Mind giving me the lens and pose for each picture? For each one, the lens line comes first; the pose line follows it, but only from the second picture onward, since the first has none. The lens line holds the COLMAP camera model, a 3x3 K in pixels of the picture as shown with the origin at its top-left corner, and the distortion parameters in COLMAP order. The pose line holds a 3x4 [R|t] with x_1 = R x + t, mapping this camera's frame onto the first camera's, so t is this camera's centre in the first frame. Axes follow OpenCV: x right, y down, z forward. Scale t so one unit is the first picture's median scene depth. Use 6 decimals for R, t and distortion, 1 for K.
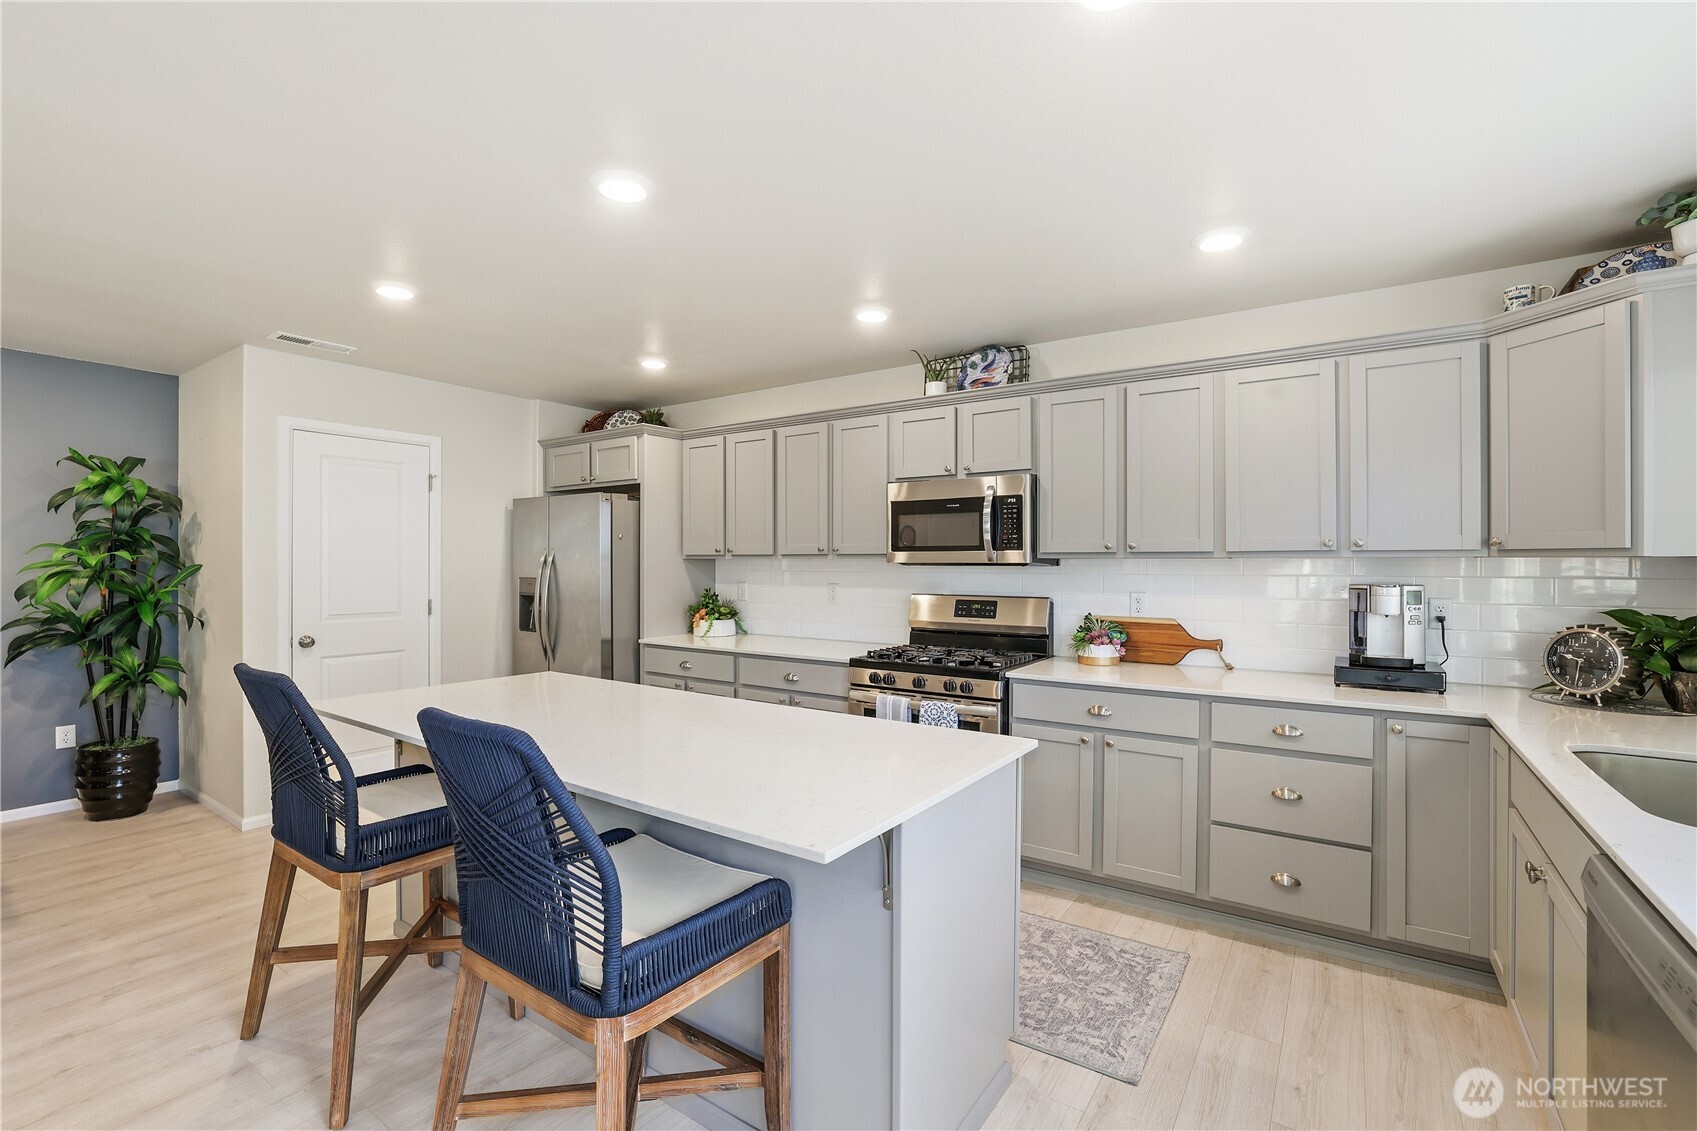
lens RADIAL K [[742.1, 0, 850.1], [0, 742.1, 557.9], [0, 0, 1]] dist [-0.001287, -0.000091]
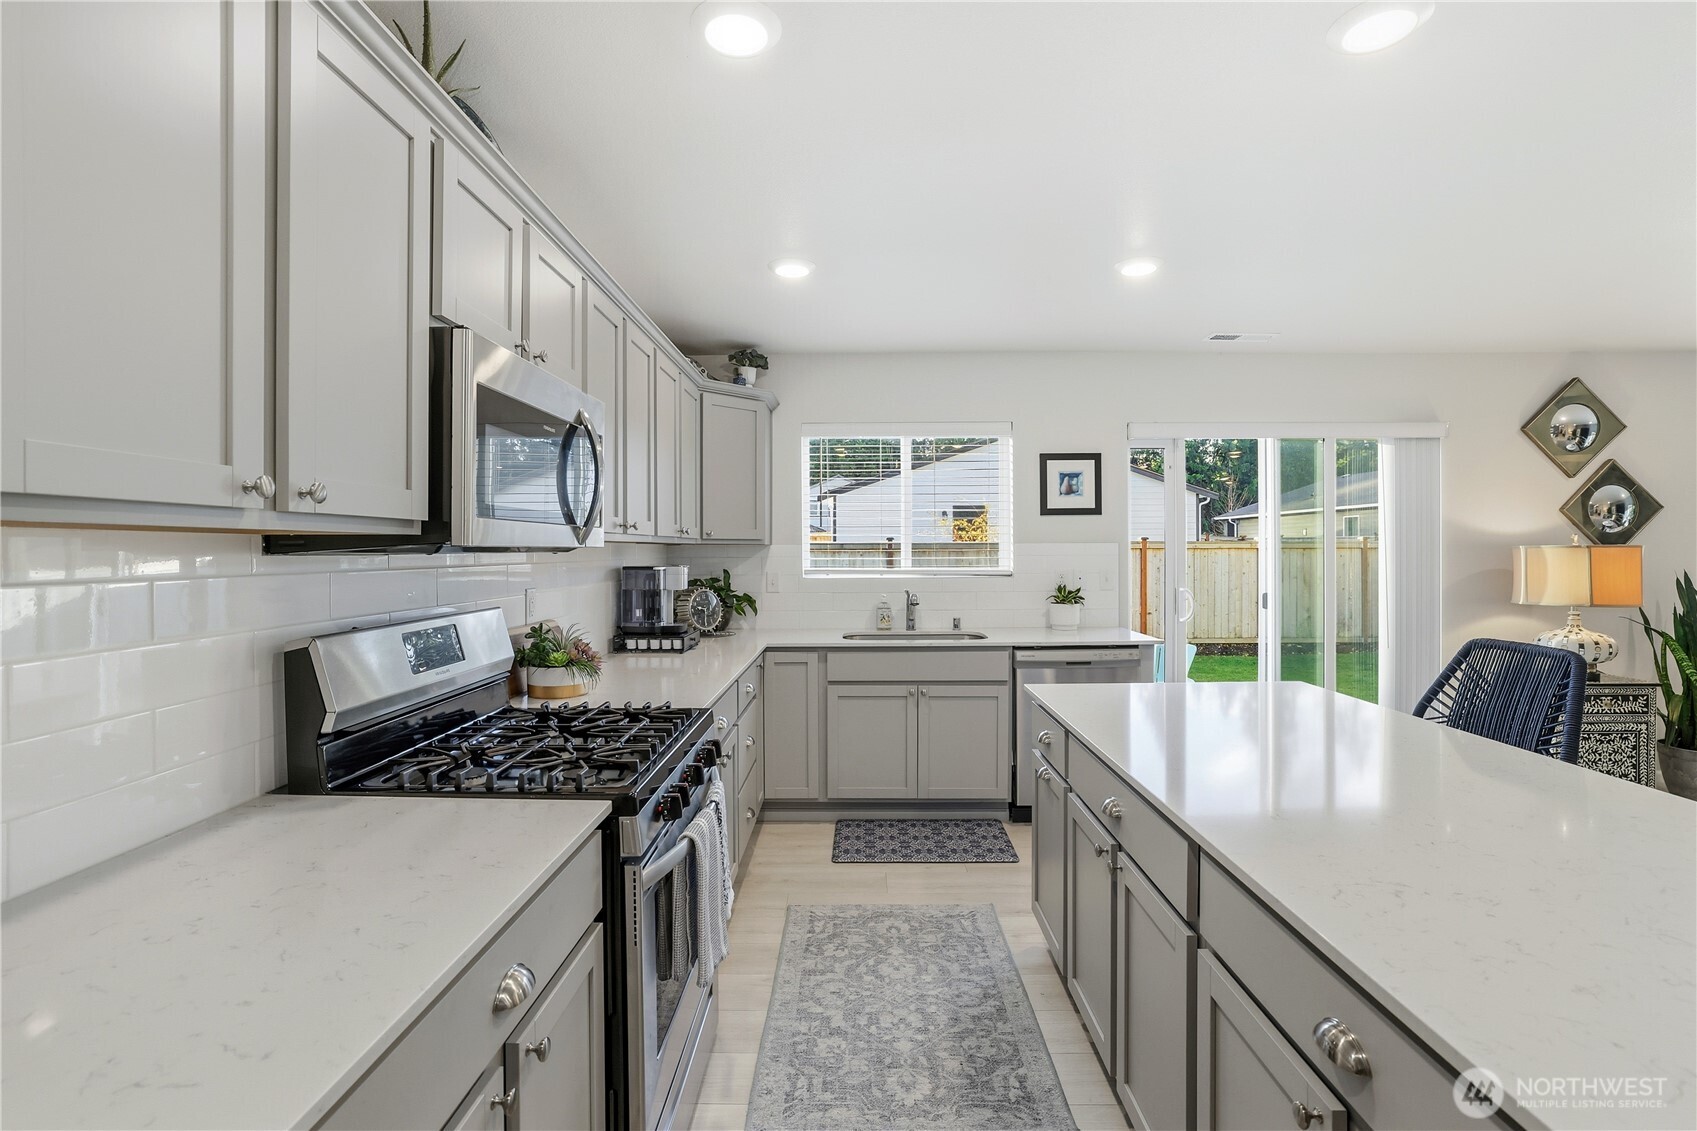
lens RADIAL K [[742.1, 0, 850.1], [0, 742.1, 557.9], [0, 0, 1]] dist [-0.001287, -0.000091]
pose [[-0.536808, -0.003739, 0.843696, -0.560181], [-0.006285, 0.999980, 0.000433, 0.005164], [-0.843681, -0.005070, -0.536820, 1.582561]]
